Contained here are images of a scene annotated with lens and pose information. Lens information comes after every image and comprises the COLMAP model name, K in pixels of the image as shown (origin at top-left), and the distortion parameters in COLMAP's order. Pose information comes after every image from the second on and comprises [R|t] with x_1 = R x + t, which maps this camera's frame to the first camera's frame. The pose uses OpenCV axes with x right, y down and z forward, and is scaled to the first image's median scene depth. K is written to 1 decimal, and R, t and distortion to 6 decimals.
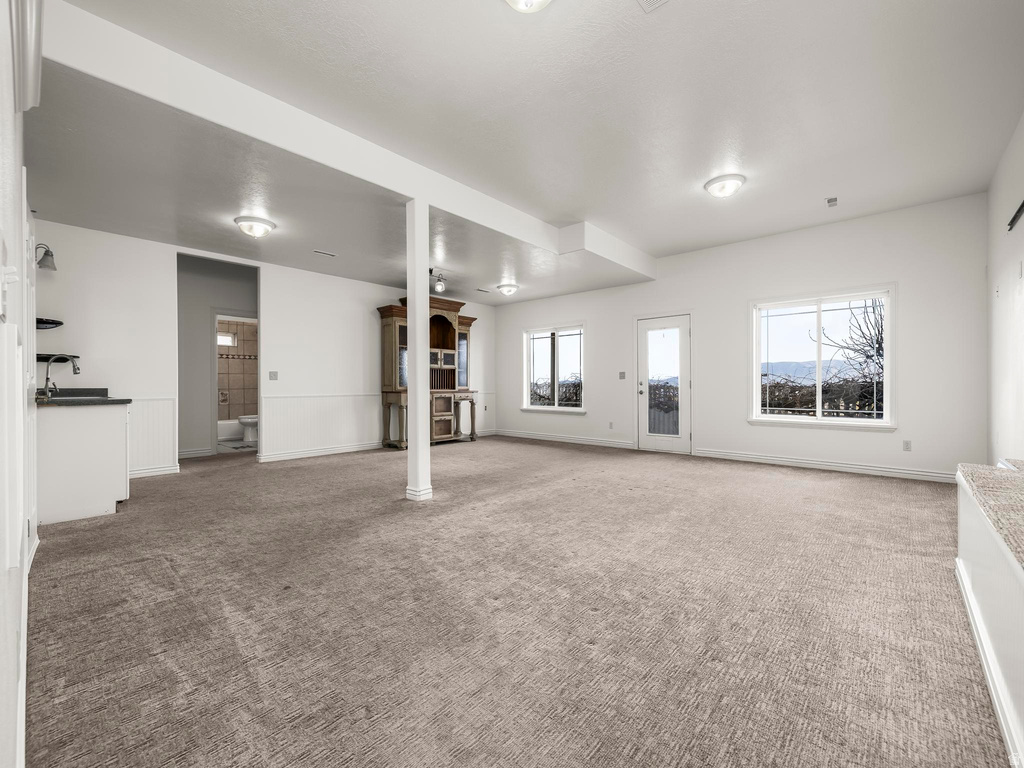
lens RADIAL K [[431.5, 0, 522.6], [0, 431.5, 385.6], [0, 0, 1]] dist [-0.001074, 0.000549]
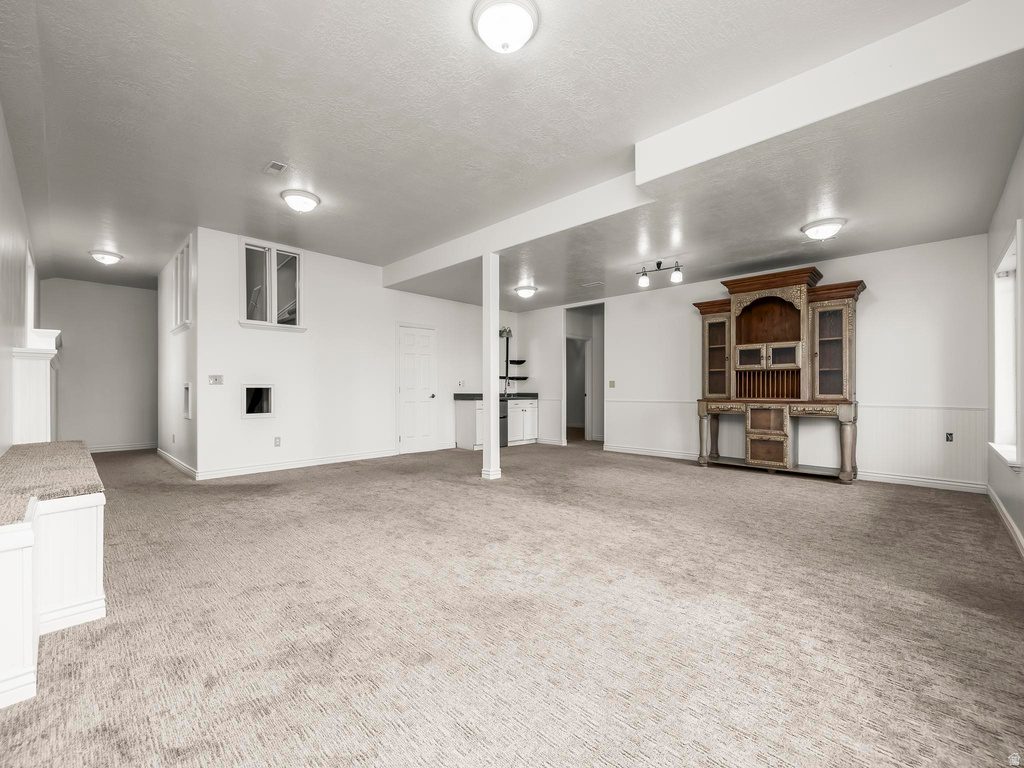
lens RADIAL K [[431.5, 0, 521.3], [0, 431.5, 385.4], [0, 0, 1]] dist [-0.001074, 0.000549]
pose [[-0.029593, -0.015351, -0.999444, 0.557664], [-0.006069, 0.999866, -0.015178, 0.001171], [0.999544, 0.005617, -0.029682, 0.606285]]
